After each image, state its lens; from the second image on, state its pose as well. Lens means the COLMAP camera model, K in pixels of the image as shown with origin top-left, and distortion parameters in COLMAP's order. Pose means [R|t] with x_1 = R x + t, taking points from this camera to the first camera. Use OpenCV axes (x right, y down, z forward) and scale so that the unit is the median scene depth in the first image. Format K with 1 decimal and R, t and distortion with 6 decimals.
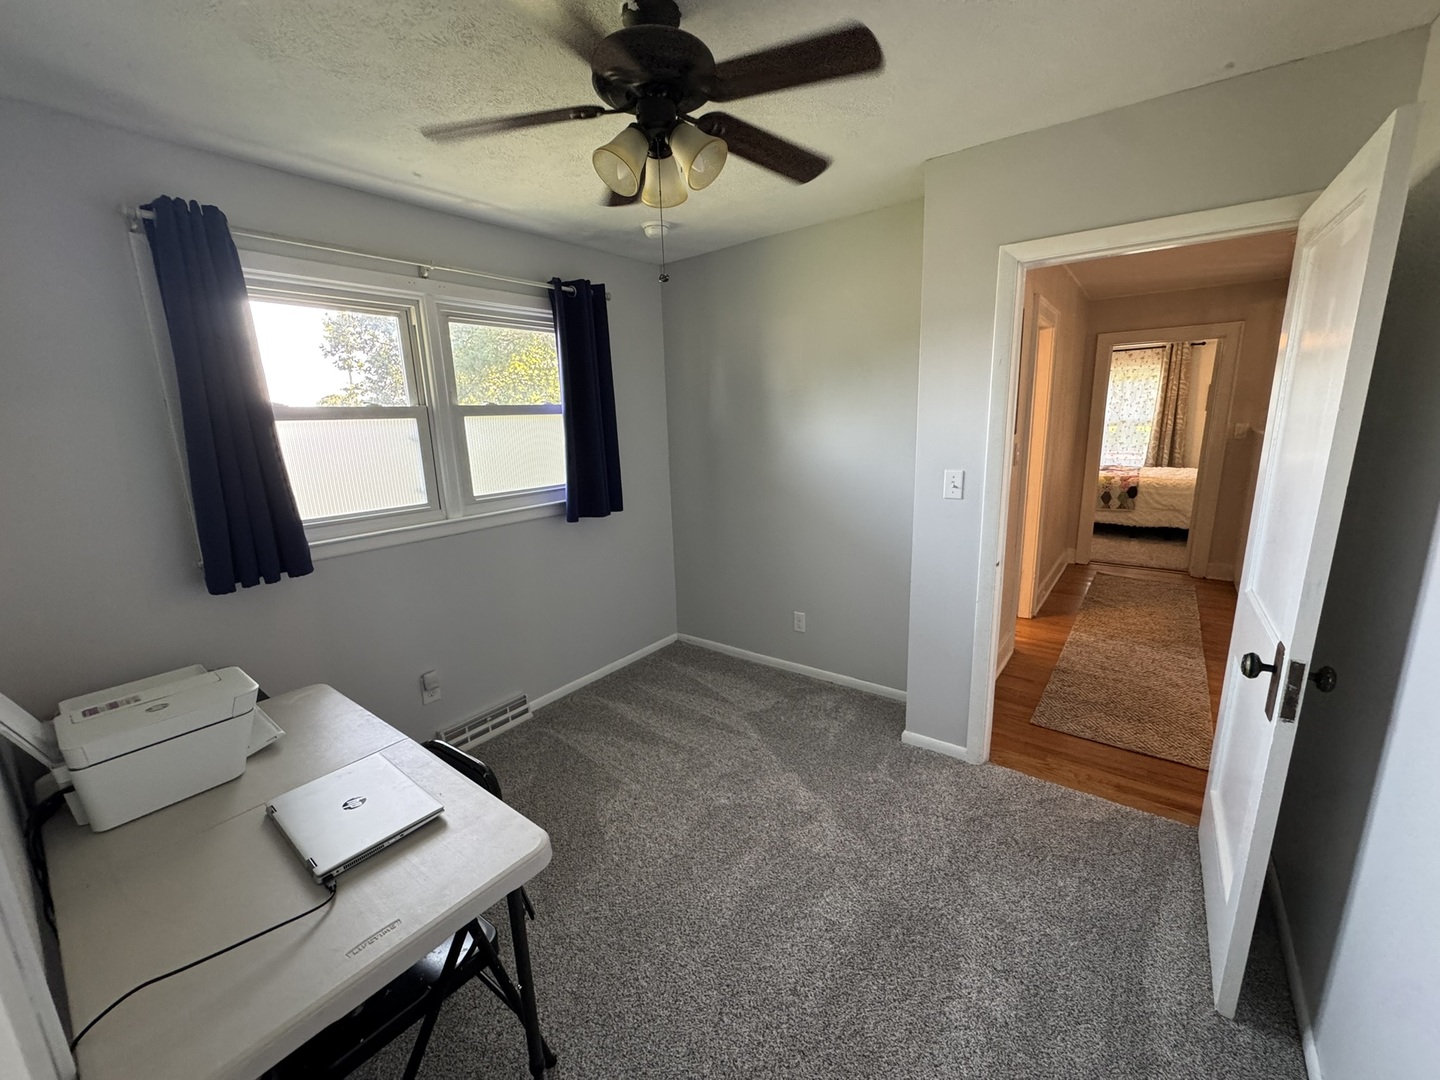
lens RADIAL K [[578.6, 0, 713.0], [0, 578.6, 539.0], [0, 0, 1]] dist [-0.003373, 0.000586]
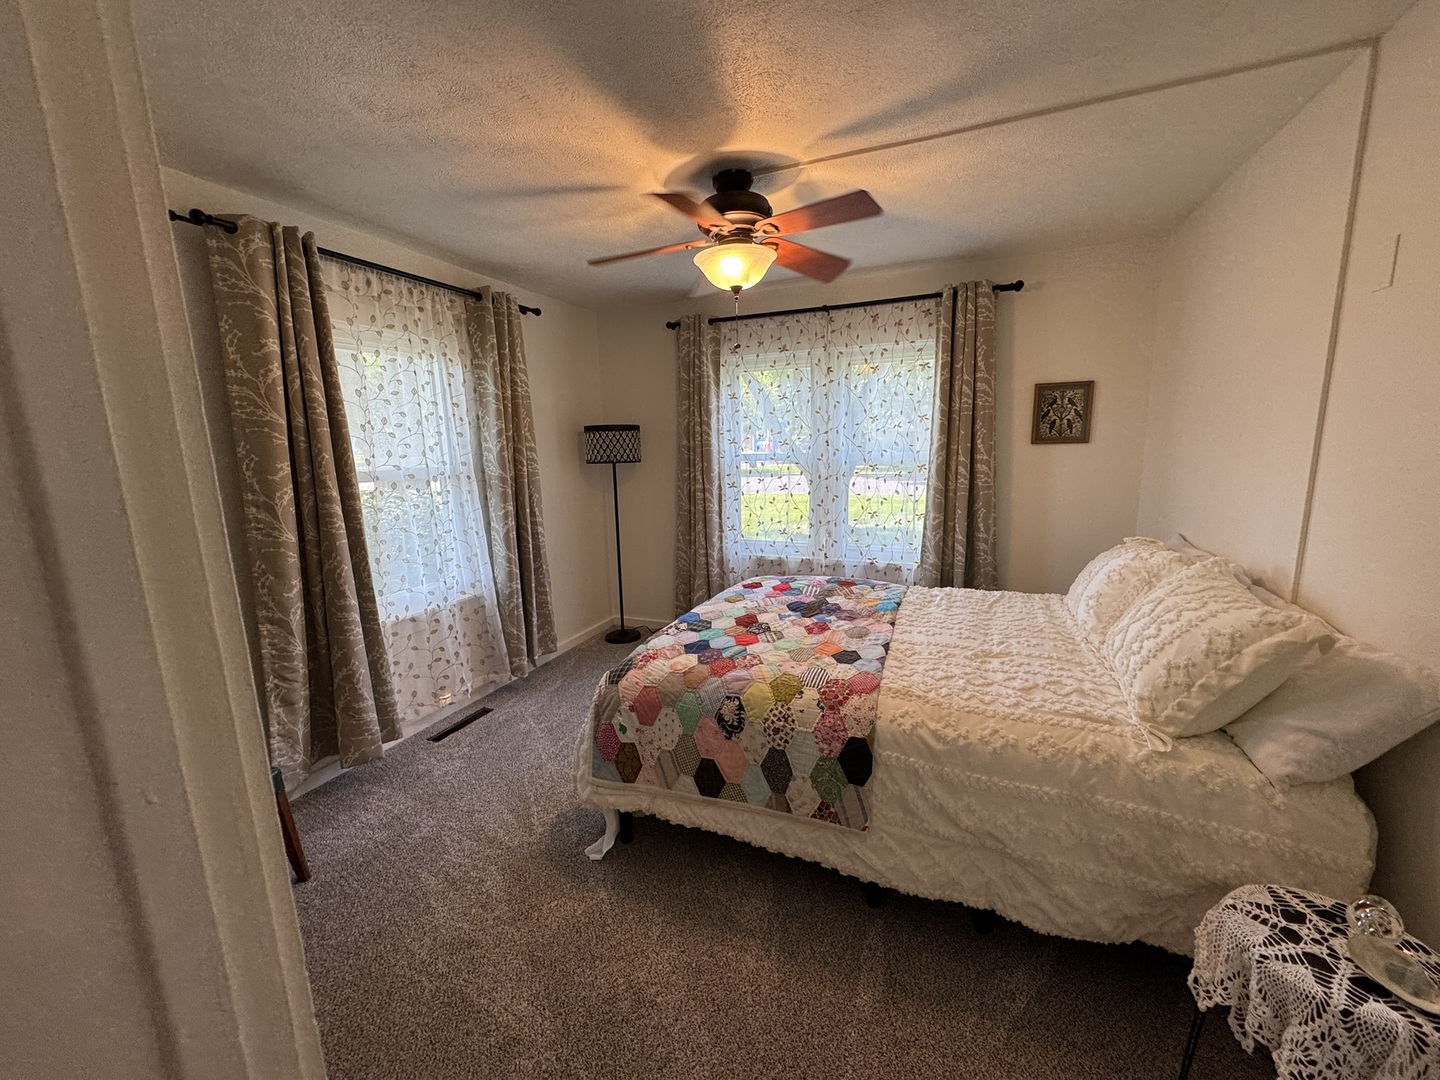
lens RADIAL K [[578.6, 0, 714.3], [0, 578.6, 539.5], [0, 0, 1]] dist [-0.003373, 0.000586]
pose [[0.965983, -0.038214, 0.255767, 0.511261], [0.050327, 0.997892, -0.040980, -0.145304], [-0.253662, 0.052458, 0.965870, 0.646986]]
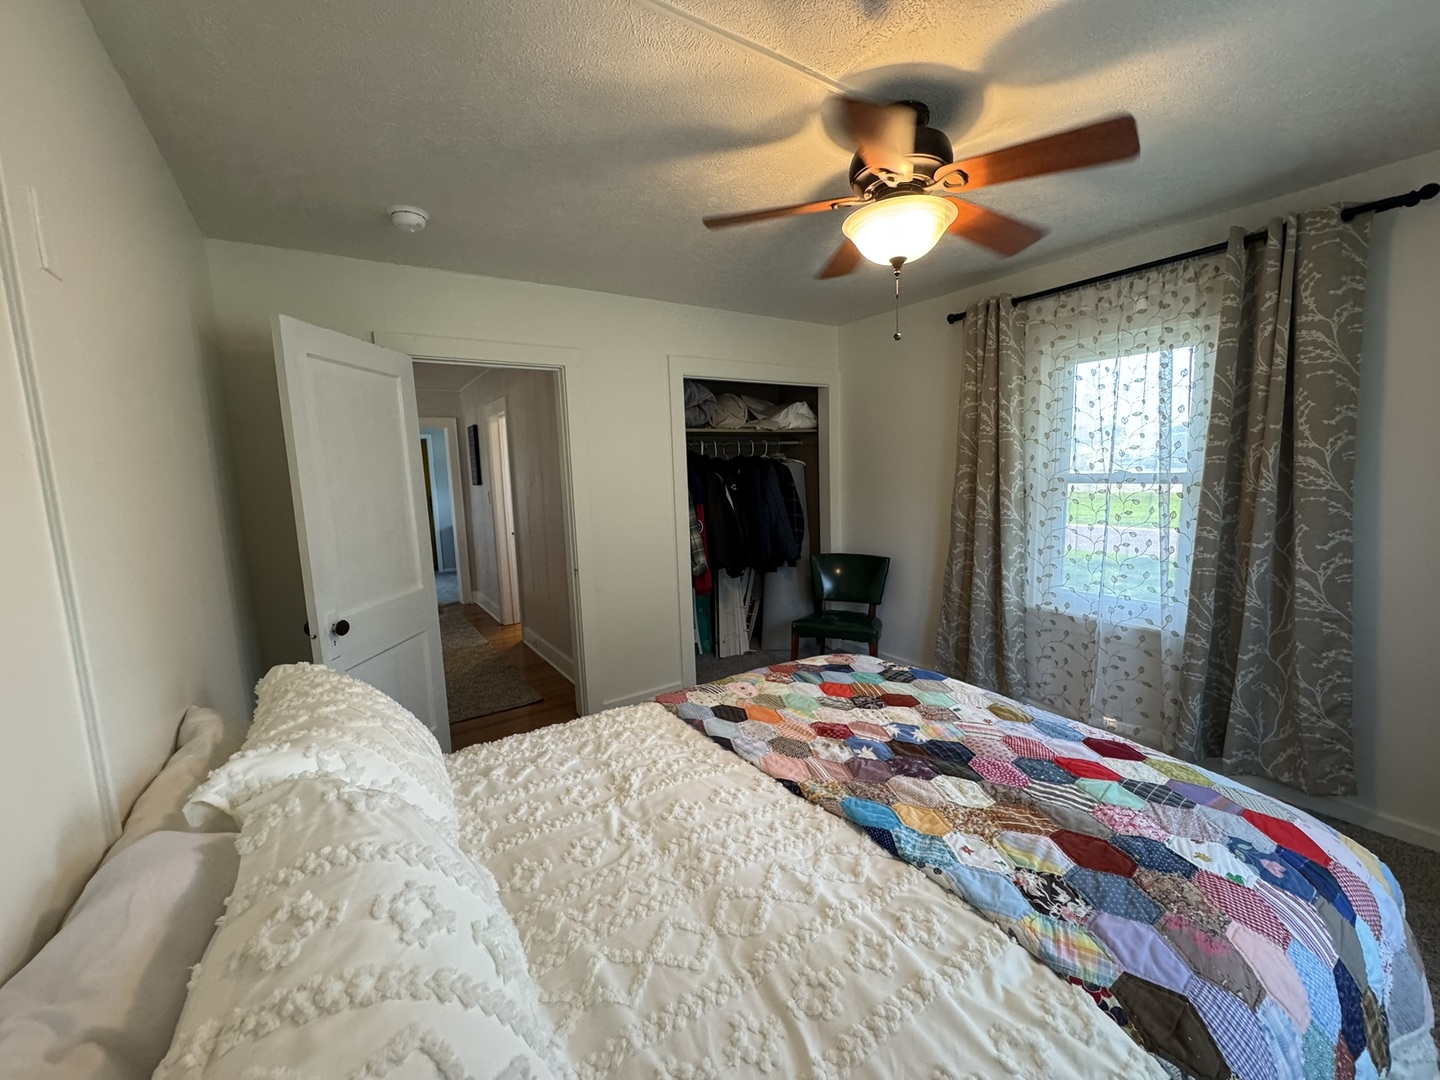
lens RADIAL K [[578.6, 0, 719.3], [0, 578.6, 542.4], [0, 0, 1]] dist [-0.003373, 0.000586]
pose [[-0.320058, 0.164428, -0.933020, 0.857555], [-0.156945, 0.962014, 0.223376, -0.219872], [0.934308, 0.217926, -0.282094, 0.950234]]
